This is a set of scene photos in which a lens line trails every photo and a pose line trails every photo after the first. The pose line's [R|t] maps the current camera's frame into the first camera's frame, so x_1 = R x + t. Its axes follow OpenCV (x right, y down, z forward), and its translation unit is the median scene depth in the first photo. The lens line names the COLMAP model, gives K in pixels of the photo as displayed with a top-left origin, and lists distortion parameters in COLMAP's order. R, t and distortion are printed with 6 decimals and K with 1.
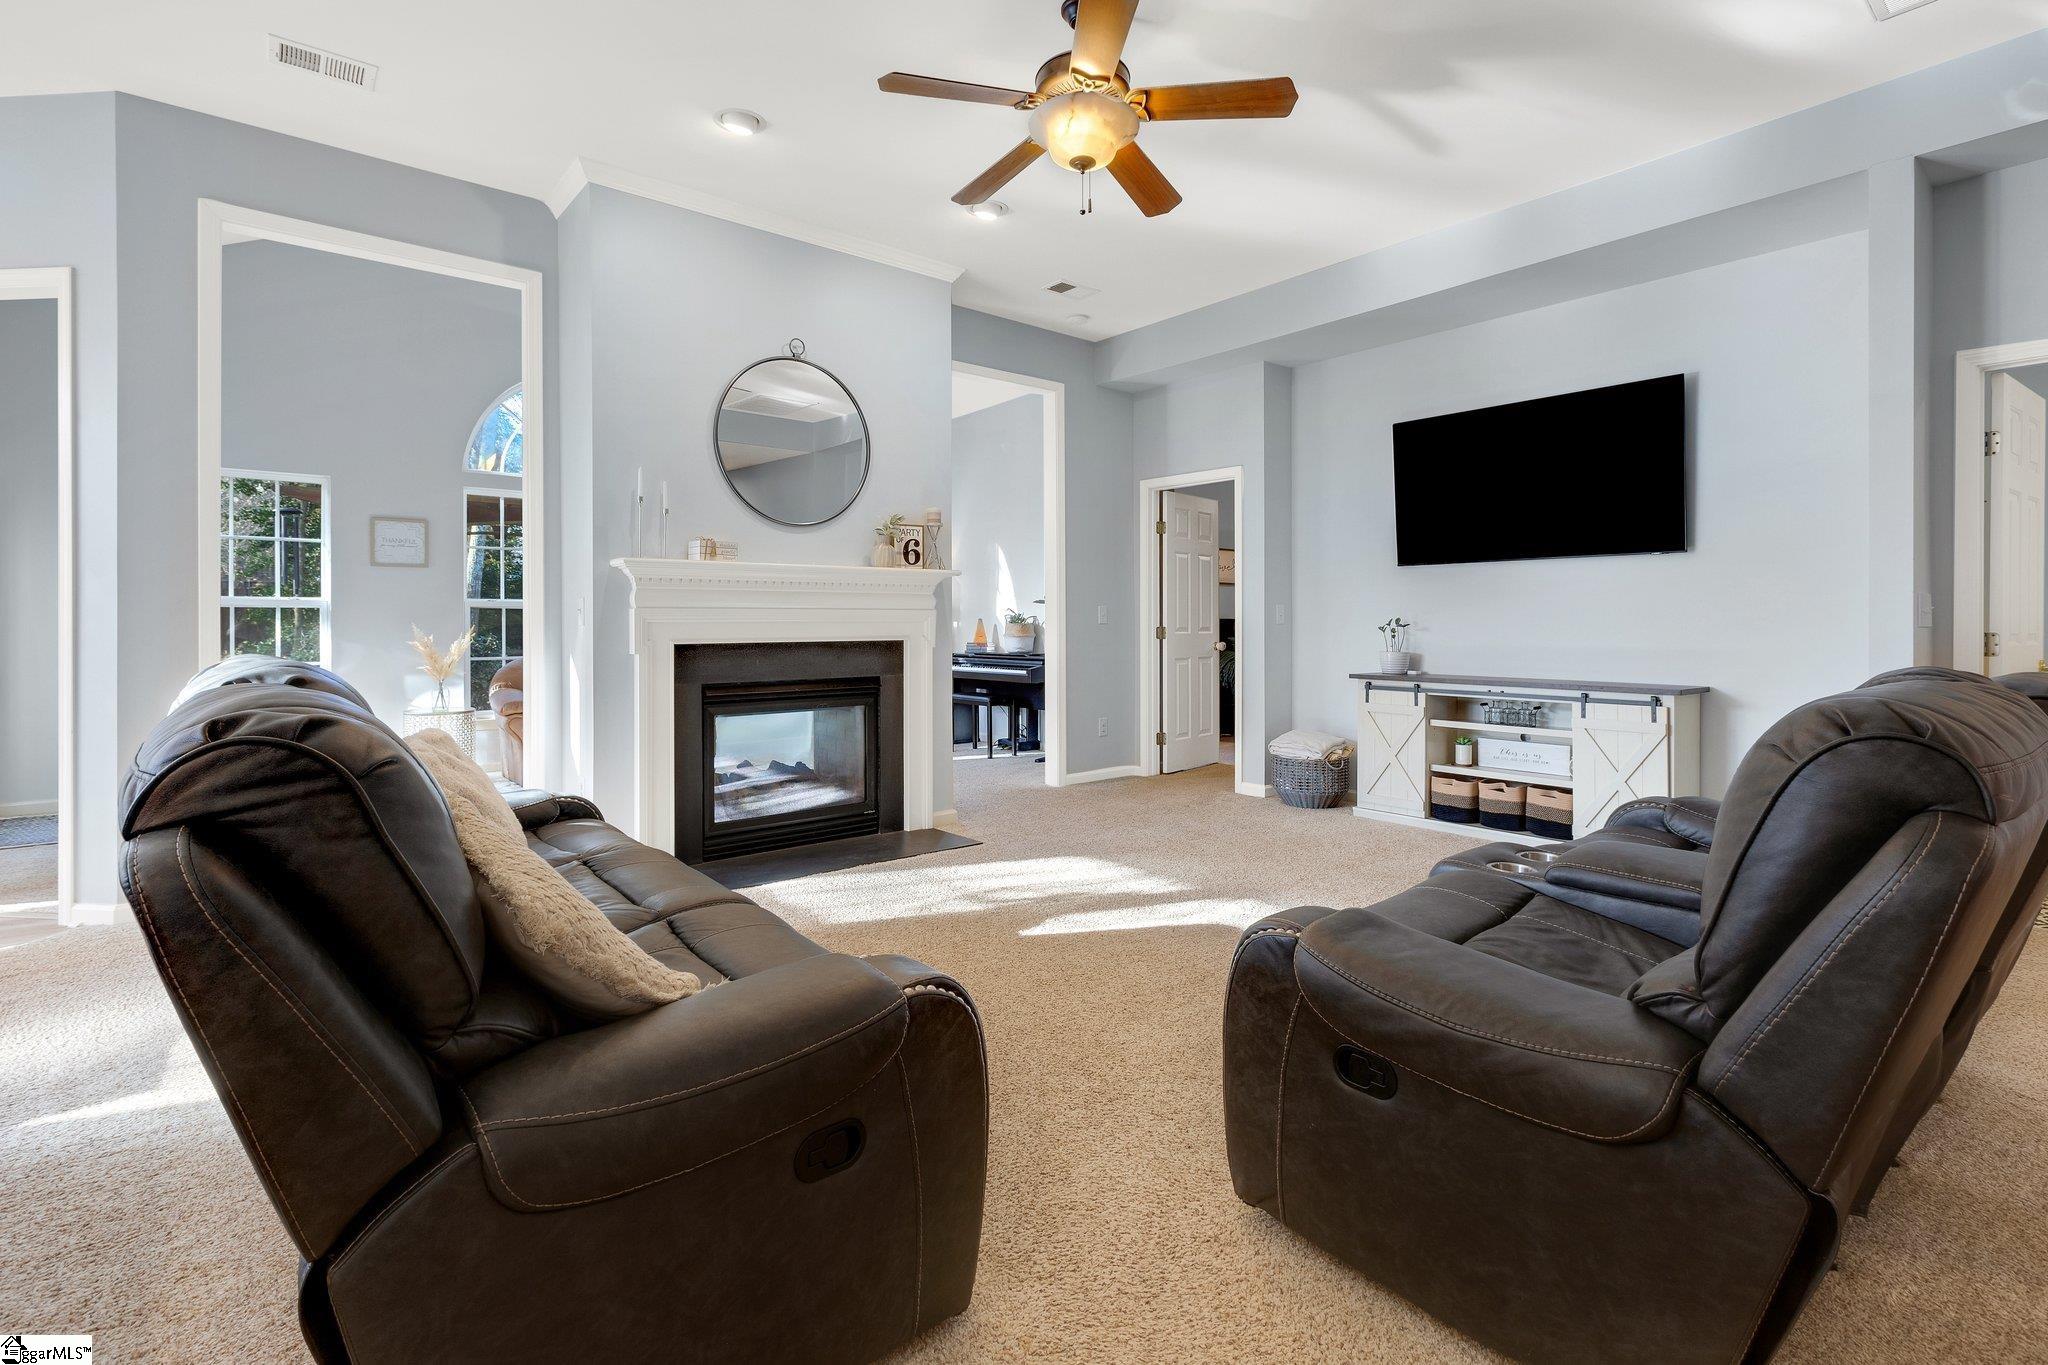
lens RADIAL K [[939.3, 0, 1025.5], [0, 939.3, 625.3], [0, 0, 1]] dist [-0.012161, -0.000410]
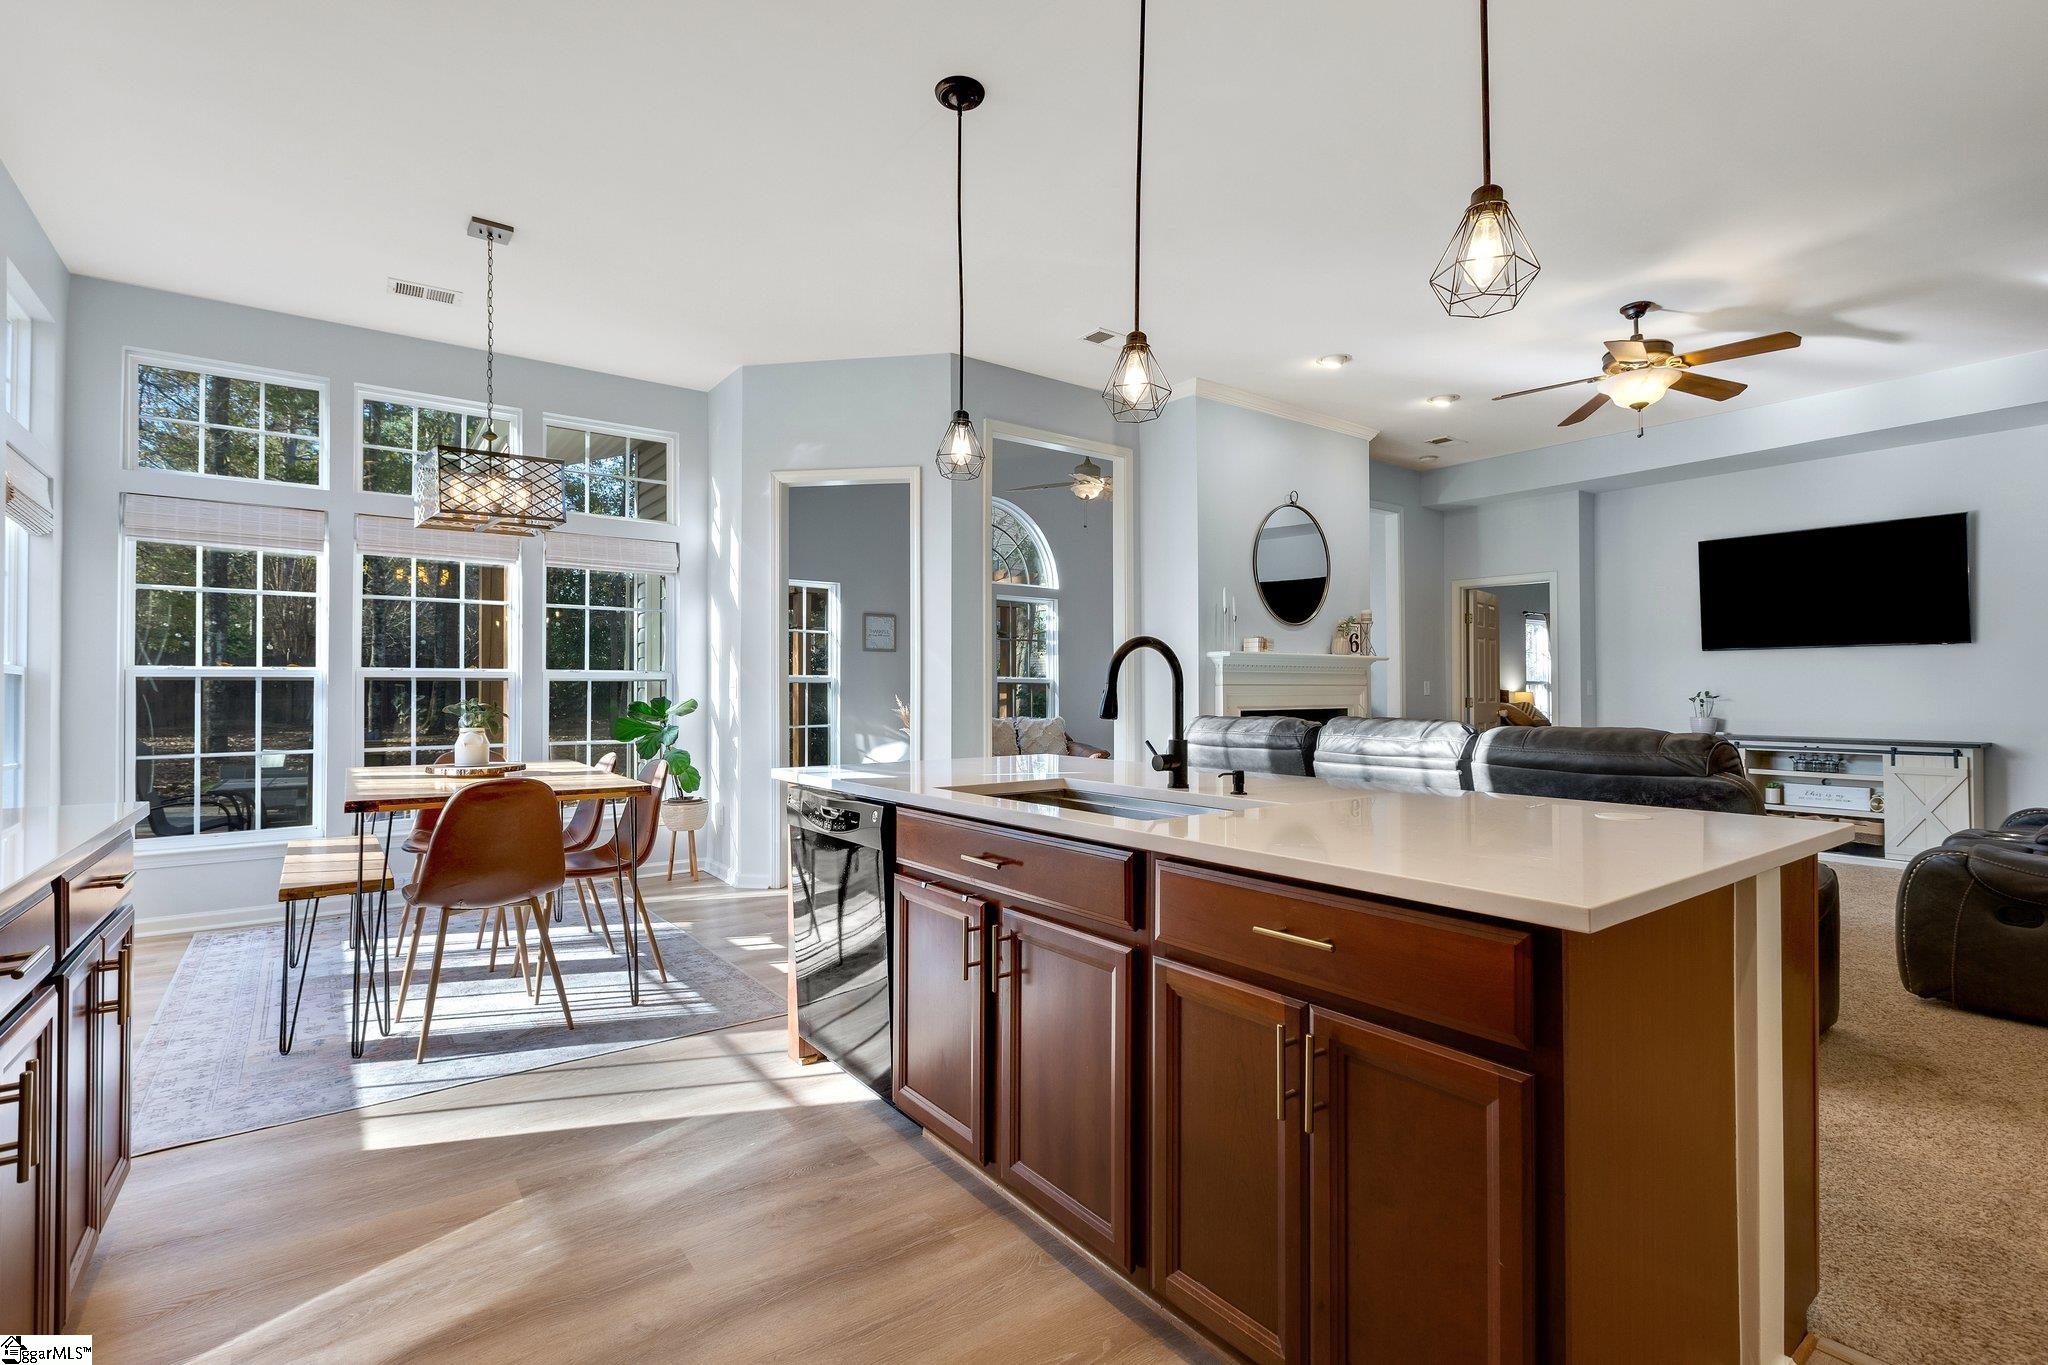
lens RADIAL K [[933.7, 0, 1019.1], [0, 933.7, 678.2], [0, 0, 1]] dist [-0.000042, -0.000231]
pose [[0.999111, -0.001123, -0.042153, -0.538656], [0.000430, 0.999865, -0.016448, -0.005399], [0.042166, 0.016415, 0.998976, -0.357362]]
